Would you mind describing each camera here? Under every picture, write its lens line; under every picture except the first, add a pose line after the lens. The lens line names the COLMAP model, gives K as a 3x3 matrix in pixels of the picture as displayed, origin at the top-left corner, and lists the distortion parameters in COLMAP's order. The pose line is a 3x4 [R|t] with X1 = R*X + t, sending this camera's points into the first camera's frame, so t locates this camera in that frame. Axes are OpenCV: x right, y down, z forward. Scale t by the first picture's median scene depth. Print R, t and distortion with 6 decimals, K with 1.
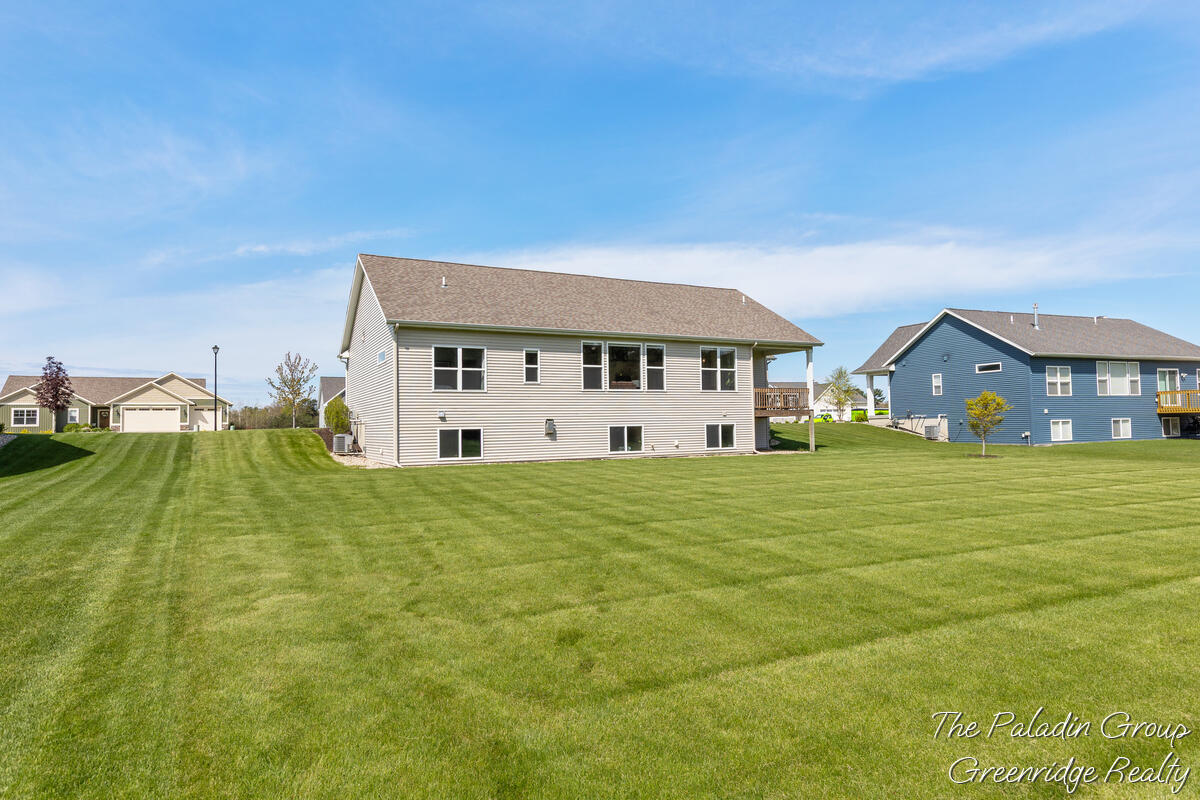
lens RADIAL K [[742.4, 0, 604.5], [0, 742.4, 393.4], [0, 0, 1]] dist [-0.004722, 0.000984]
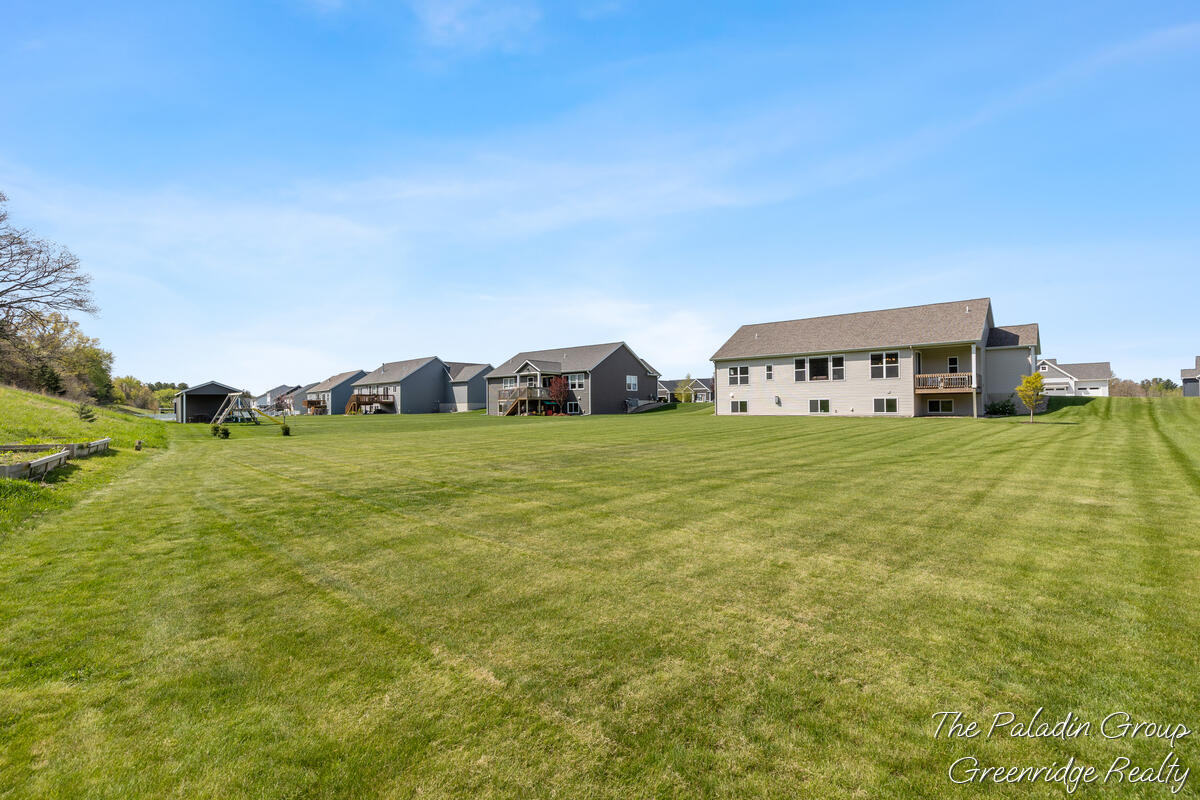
lens RADIAL K [[532.0, 0, 595.4], [0, 532.0, 399.5], [0, 0, 1]] dist [0.005075, -0.000215]
pose [[0.325228, -0.001183, -0.945635, 1.131113], [0.042117, 0.999025, 0.013235, 0.000934], [0.944697, -0.044132, 0.324961, 0.000729]]
